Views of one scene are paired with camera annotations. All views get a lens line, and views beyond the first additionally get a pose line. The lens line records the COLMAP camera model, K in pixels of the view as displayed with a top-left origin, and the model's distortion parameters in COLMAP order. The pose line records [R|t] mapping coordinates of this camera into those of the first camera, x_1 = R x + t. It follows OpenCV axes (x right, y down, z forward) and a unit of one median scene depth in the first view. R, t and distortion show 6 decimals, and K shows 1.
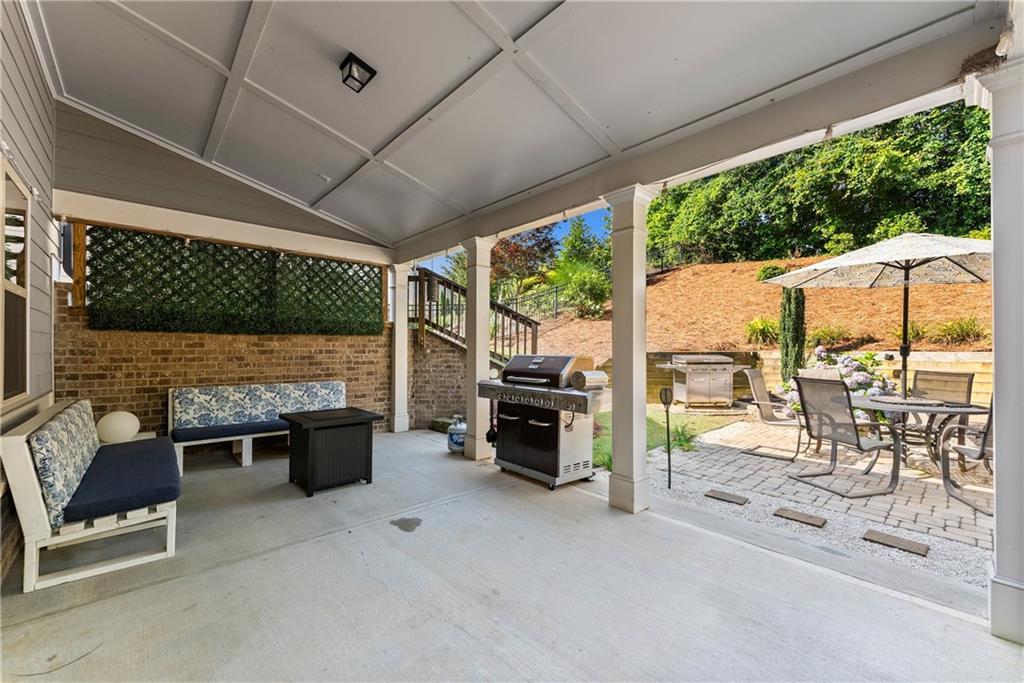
lens RADIAL K [[409.3, 0, 508.4], [0, 409.3, 345.7], [0, 0, 1]] dist [0.001112, -0.000093]
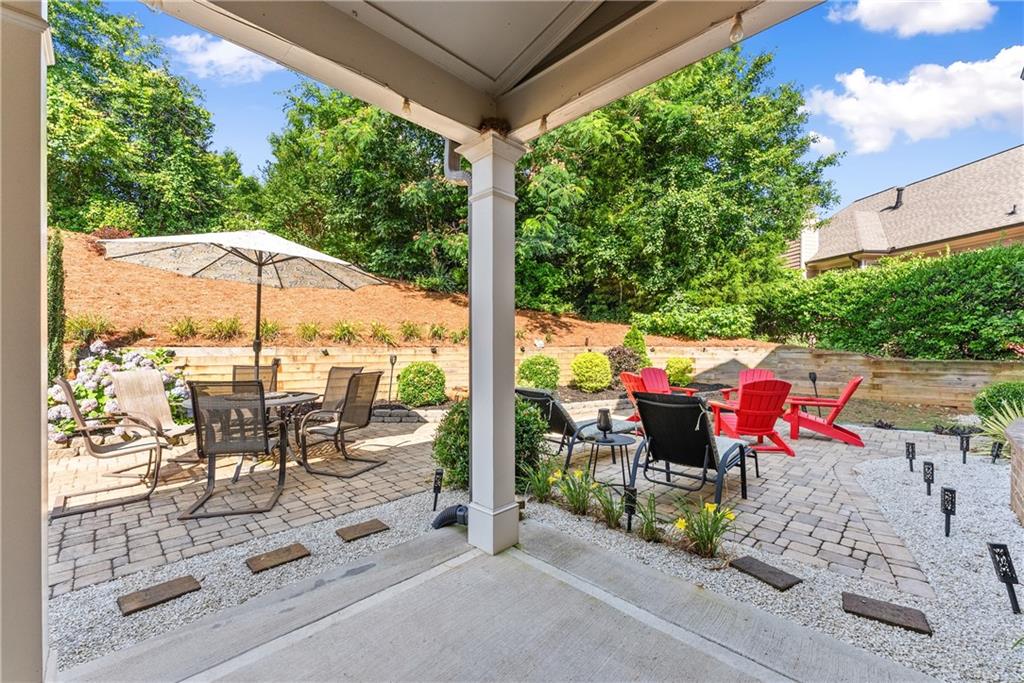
lens RADIAL K [[409.3, 0, 508.4], [0, 409.3, 345.7], [0, 0, 1]] dist [0.001112, -0.000093]
pose [[-0.054035, -0.001869, 0.998537, -0.081548], [-0.007722, 0.999969, 0.001454, 0.005467], [-0.998509, -0.007632, -0.054048, 0.497053]]
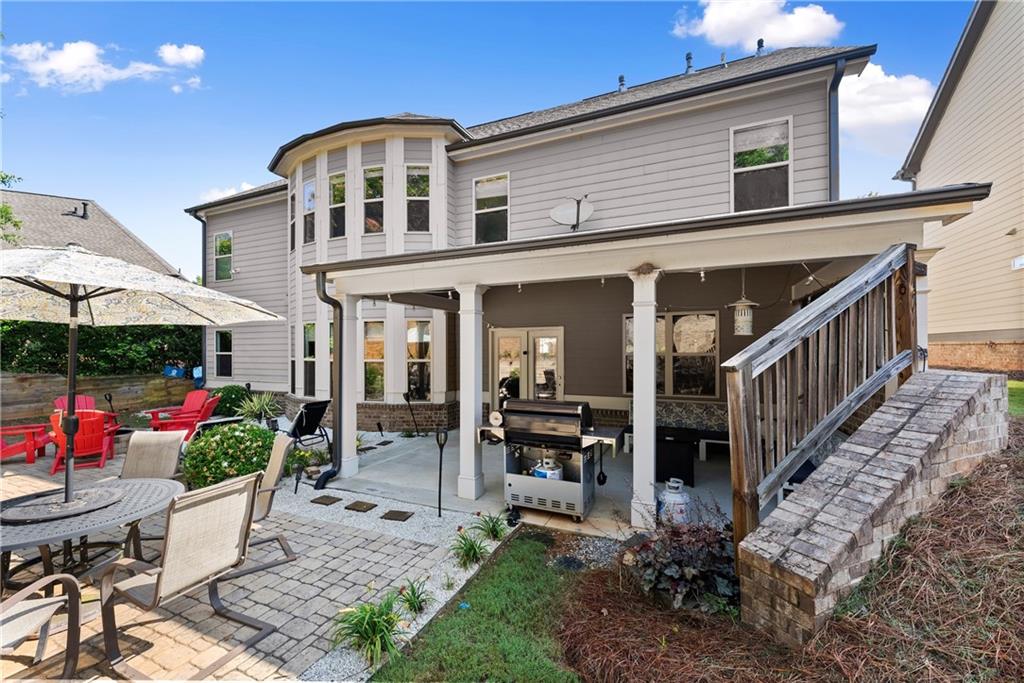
lens RADIAL K [[409.3, 0, 508.4], [0, 409.3, 345.7], [0, 0, 1]] dist [0.001112, -0.000093]
pose [[-0.912637, -0.002507, -0.408763, 0.685687], [0.003497, 0.999897, -0.013940, -0.115761], [0.408755, -0.014152, -0.912534, 2.128439]]
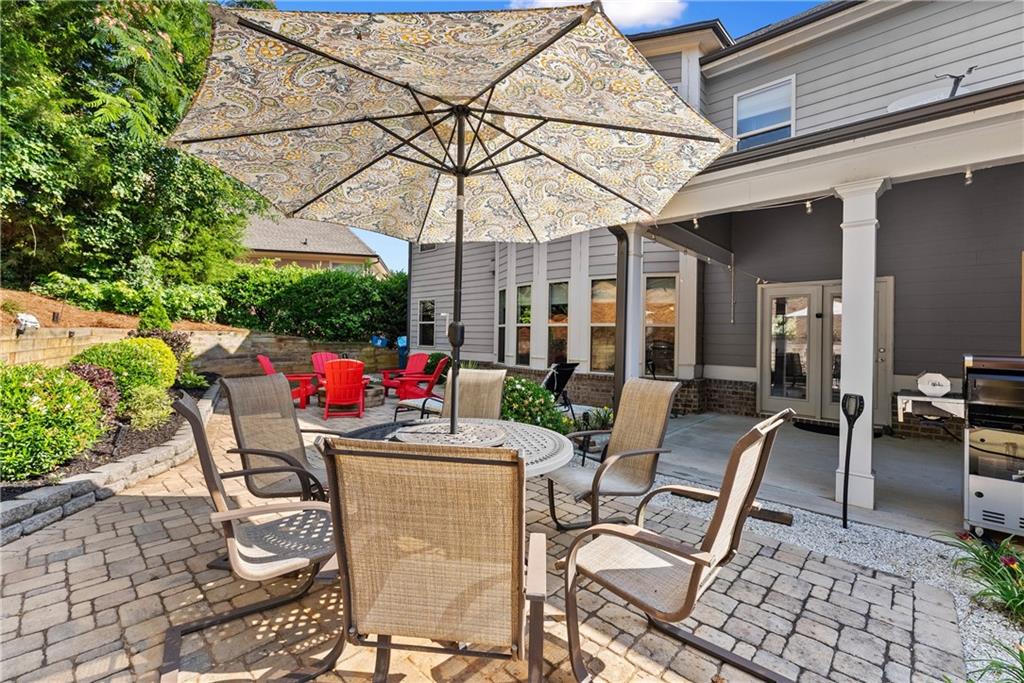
lens RADIAL K [[432.3, 0, 503.5], [0, 432.3, 329.6], [0, 0, 1]] dist [0.001716, 0.000110]
pose [[-0.996731, -0.025009, -0.076829, 1.081130], [-0.023255, 0.999450, -0.023648, 0.019638], [0.077378, -0.021784, -0.996764, 1.739582]]
